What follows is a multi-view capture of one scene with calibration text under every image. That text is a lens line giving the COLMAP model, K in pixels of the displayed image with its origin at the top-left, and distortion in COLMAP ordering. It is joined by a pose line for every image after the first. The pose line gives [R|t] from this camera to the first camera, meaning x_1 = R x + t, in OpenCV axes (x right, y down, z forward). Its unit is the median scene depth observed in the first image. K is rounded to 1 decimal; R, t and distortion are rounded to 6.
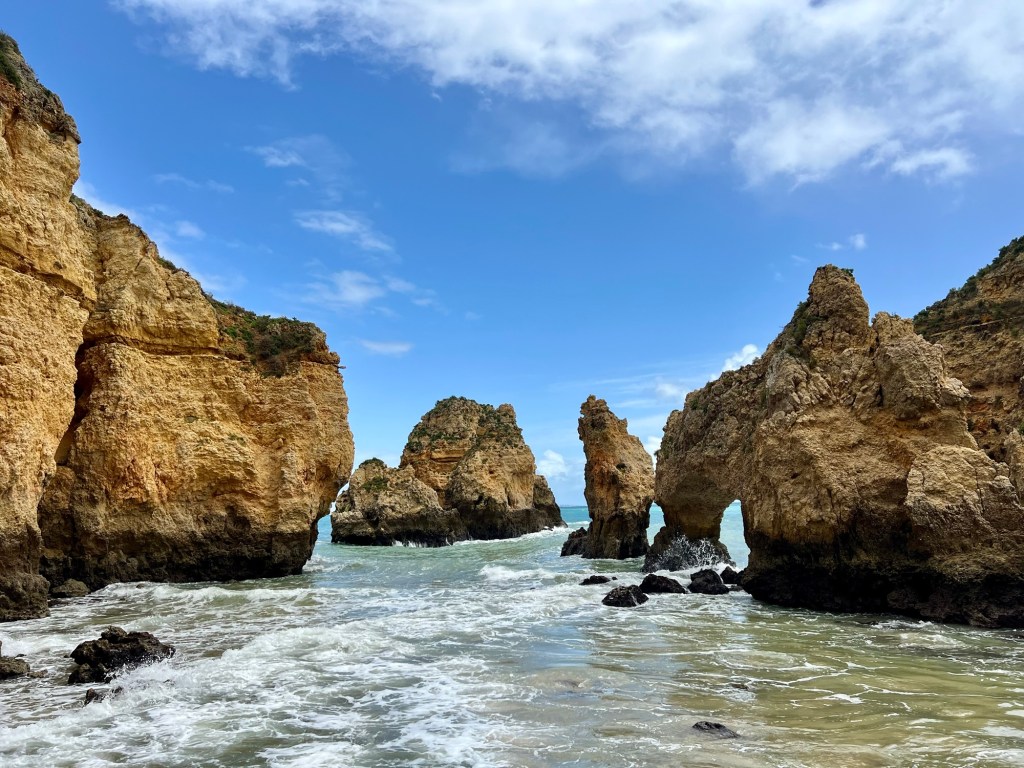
lens RADIAL K [[758.2, 0, 512.0], [0, 758.2, 384.0], [0, 0, 1]] dist [0.066686, -0.000859]
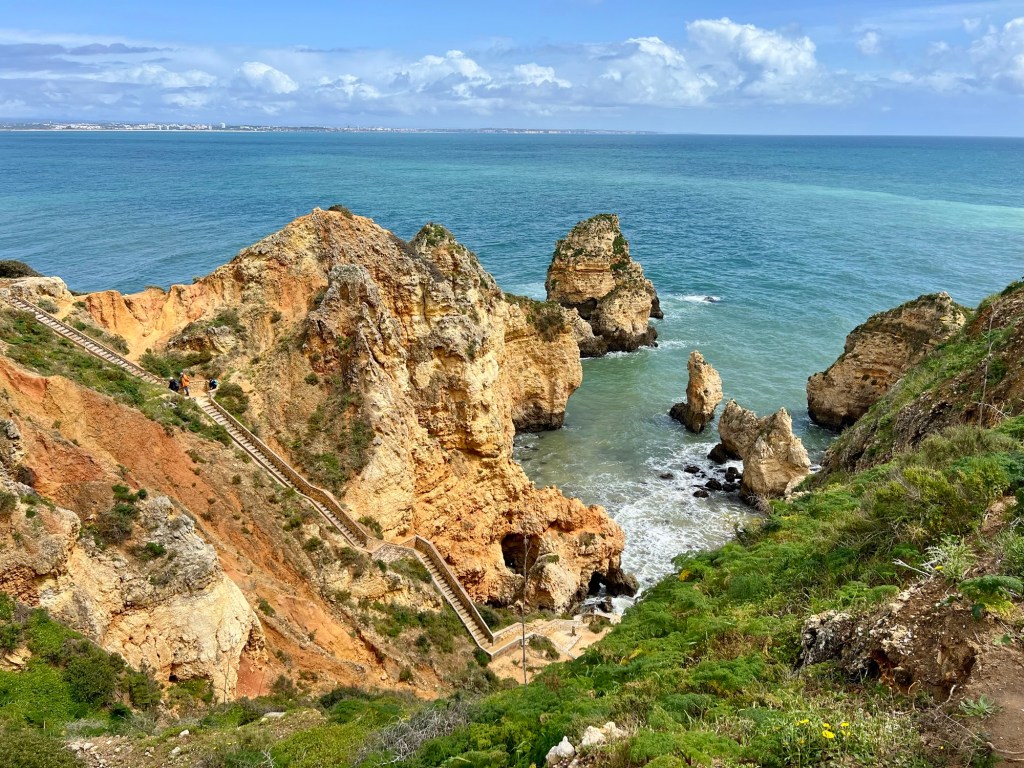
lens RADIAL K [[758.2, 0, 512.0], [0, 758.2, 384.0], [0, 0, 1]] dist [0.066686, -0.000859]
pose [[0.995293, 0.065799, -0.071155, -0.255906], [-0.025135, 0.884329, 0.466186, -0.914549], [0.093599, -0.462203, 0.881820, -0.973083]]
